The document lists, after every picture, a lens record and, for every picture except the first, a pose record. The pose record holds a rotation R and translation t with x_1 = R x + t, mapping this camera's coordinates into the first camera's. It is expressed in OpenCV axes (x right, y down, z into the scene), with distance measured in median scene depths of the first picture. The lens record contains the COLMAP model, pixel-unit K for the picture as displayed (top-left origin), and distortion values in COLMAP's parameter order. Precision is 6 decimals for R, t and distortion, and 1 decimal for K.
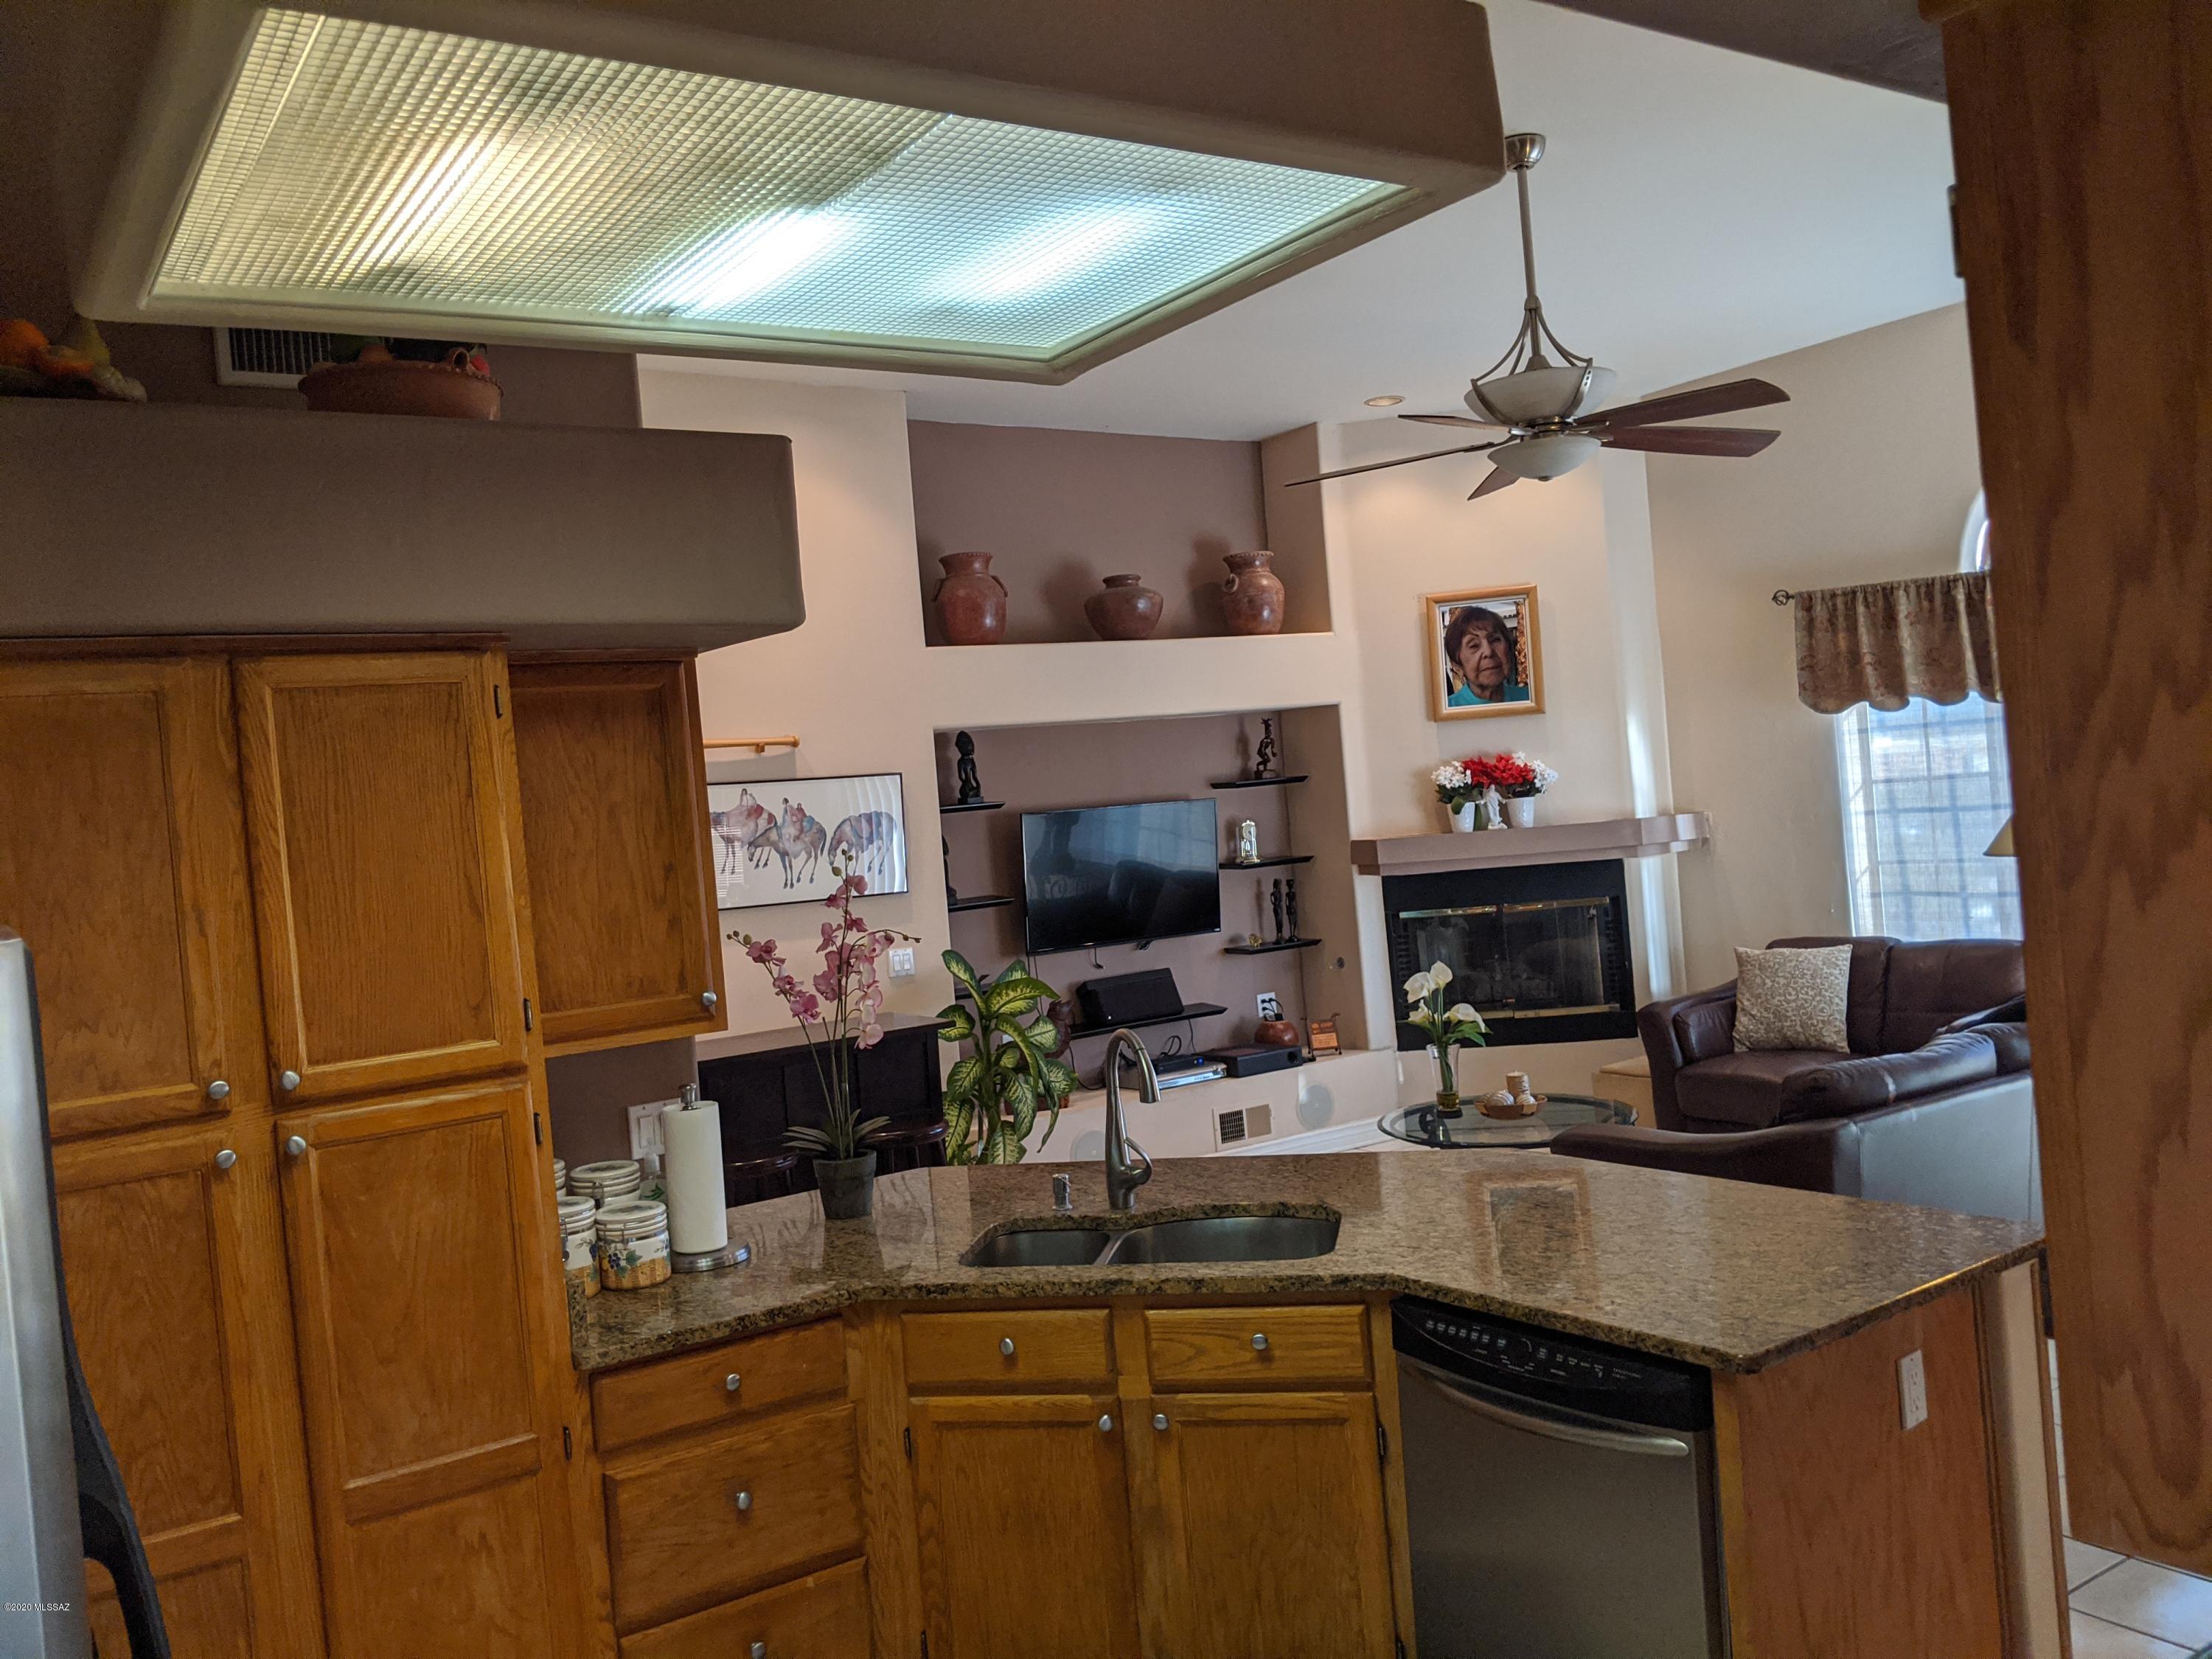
lens RADIAL K [[1761.3, 0, 1086.8], [0, 1761.3, 827.1], [0, 0, 1]] dist [0.050225, -0.093181]
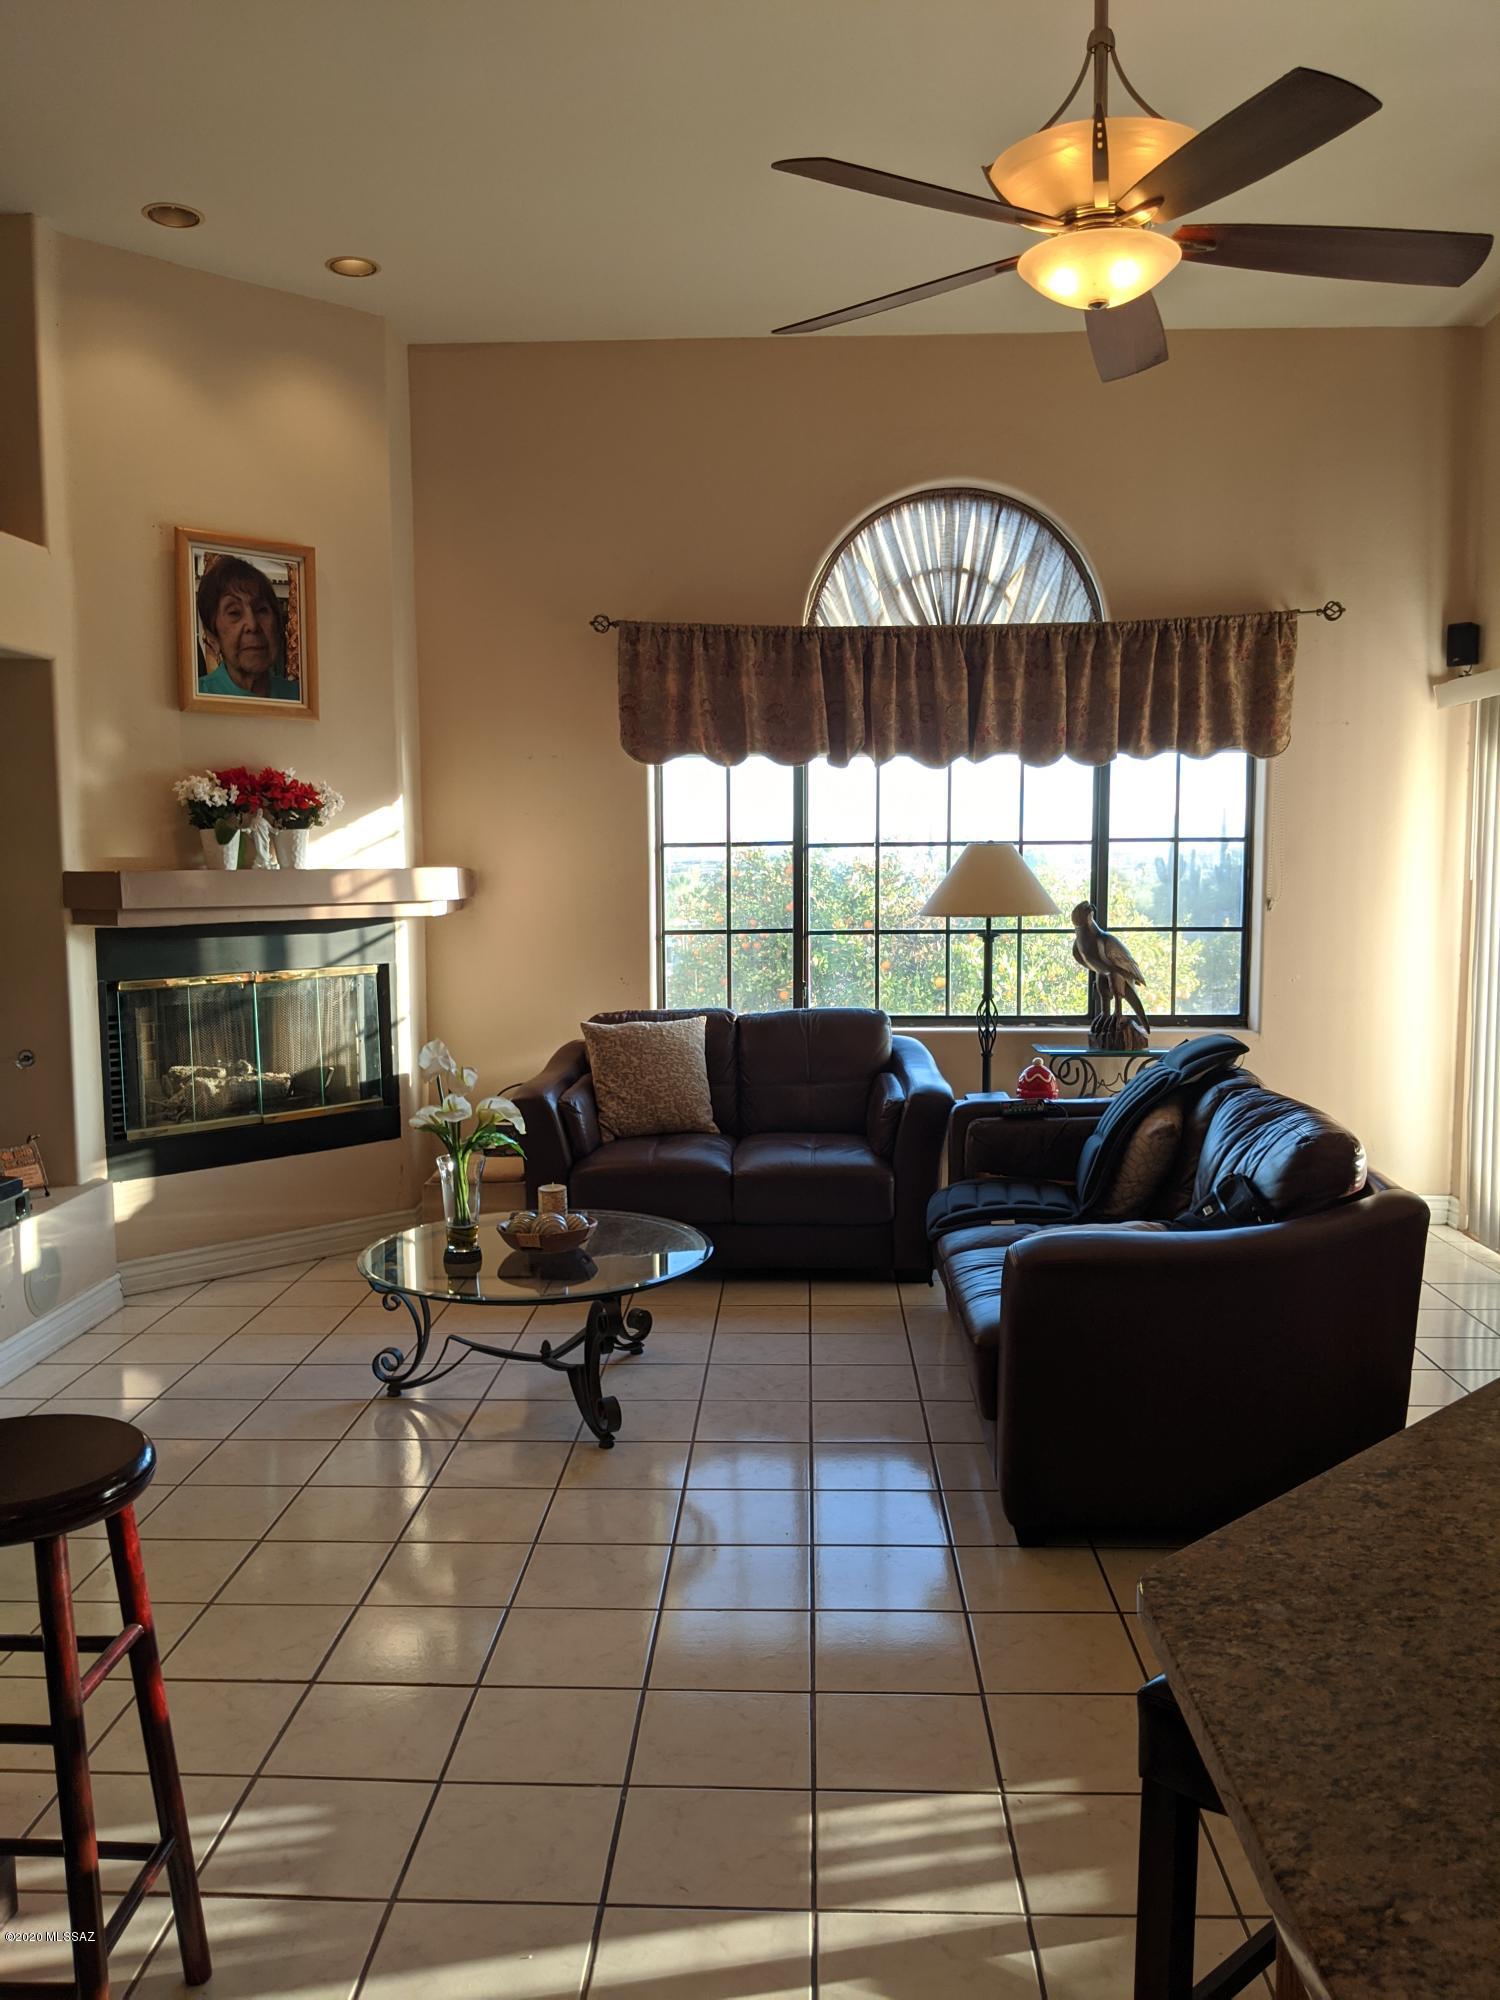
lens RADIAL K [[1592.5, 0, 760.9], [0, 1592.5, 1015.8], [0, 0, 1]] dist [0.050225, -0.093181]
pose [[0.570246, -0.002844, 0.821469, -0.209035], [-0.028515, 0.999323, 0.023254, 0.043144], [-0.820979, -0.036685, 0.569778, 0.474356]]
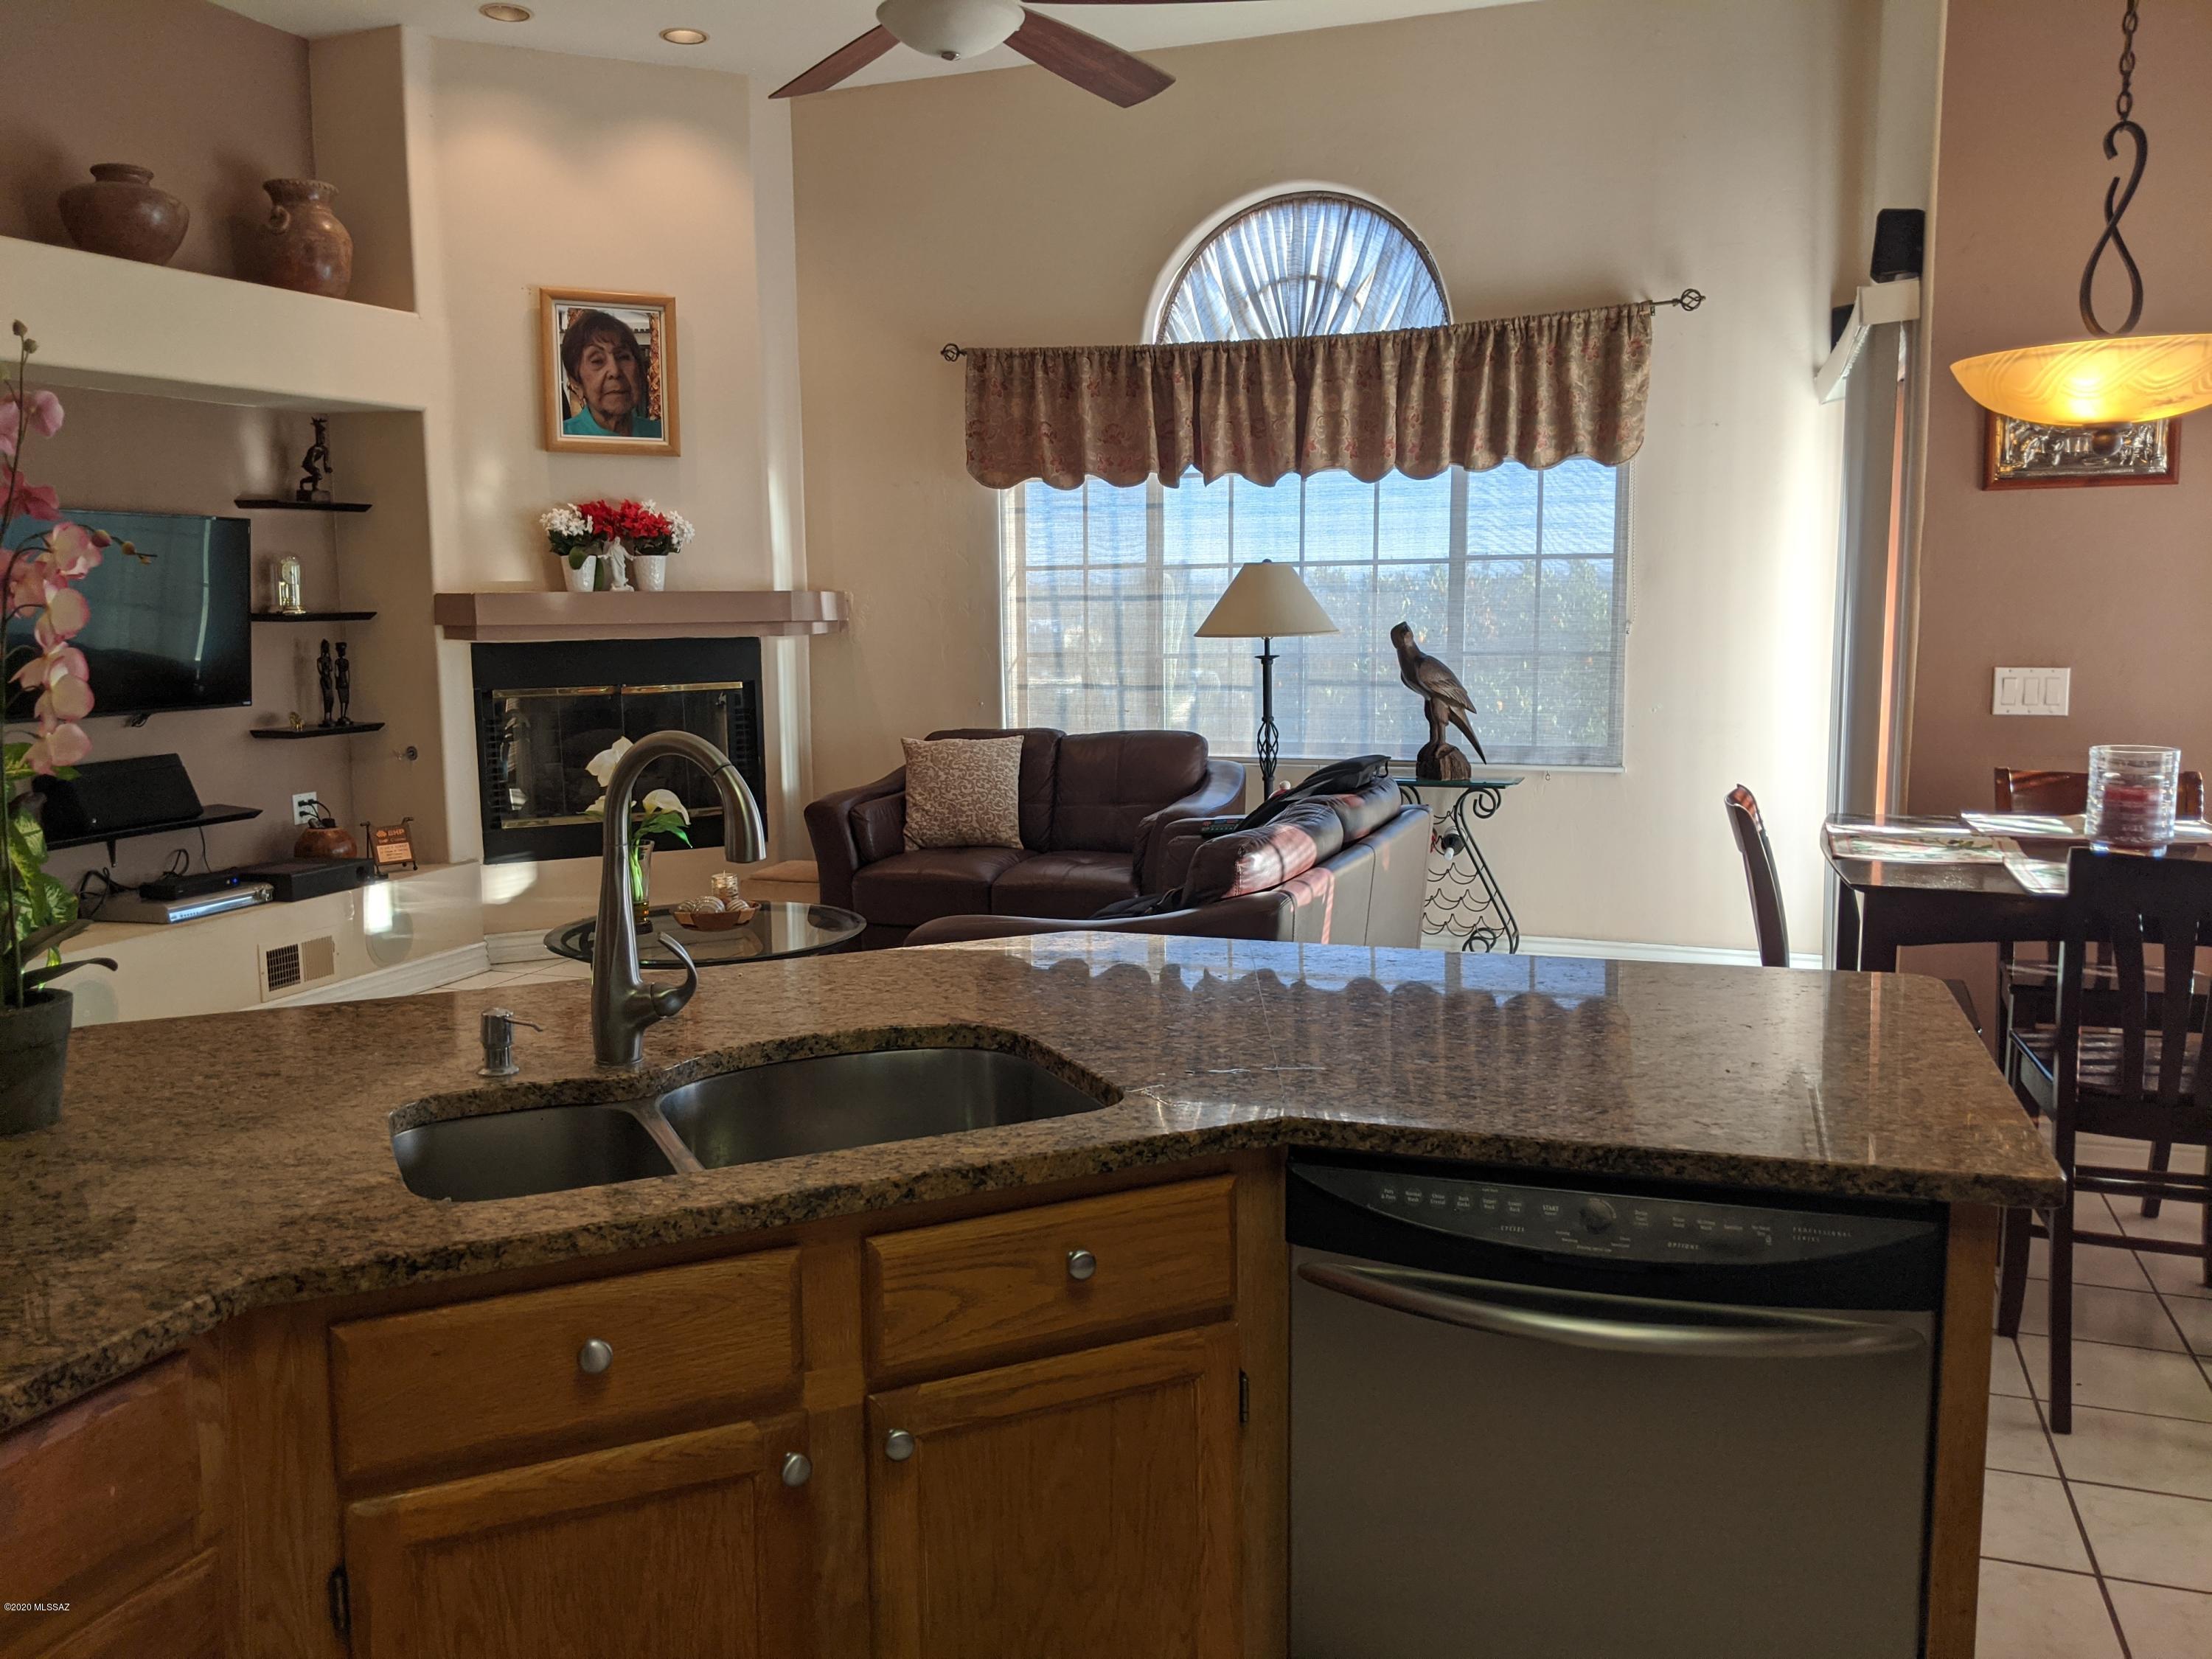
lens RADIAL K [[1761.3, 0, 1078.8], [0, 1761.3, 815.5], [0, 0, 1]] dist [0.050225, -0.093181]
pose [[0.804746, 0.000326, 0.593619, -0.088356], [-0.046870, 0.996913, 0.062993, 0.045295], [-0.591766, -0.078516, 0.802277, 0.220940]]
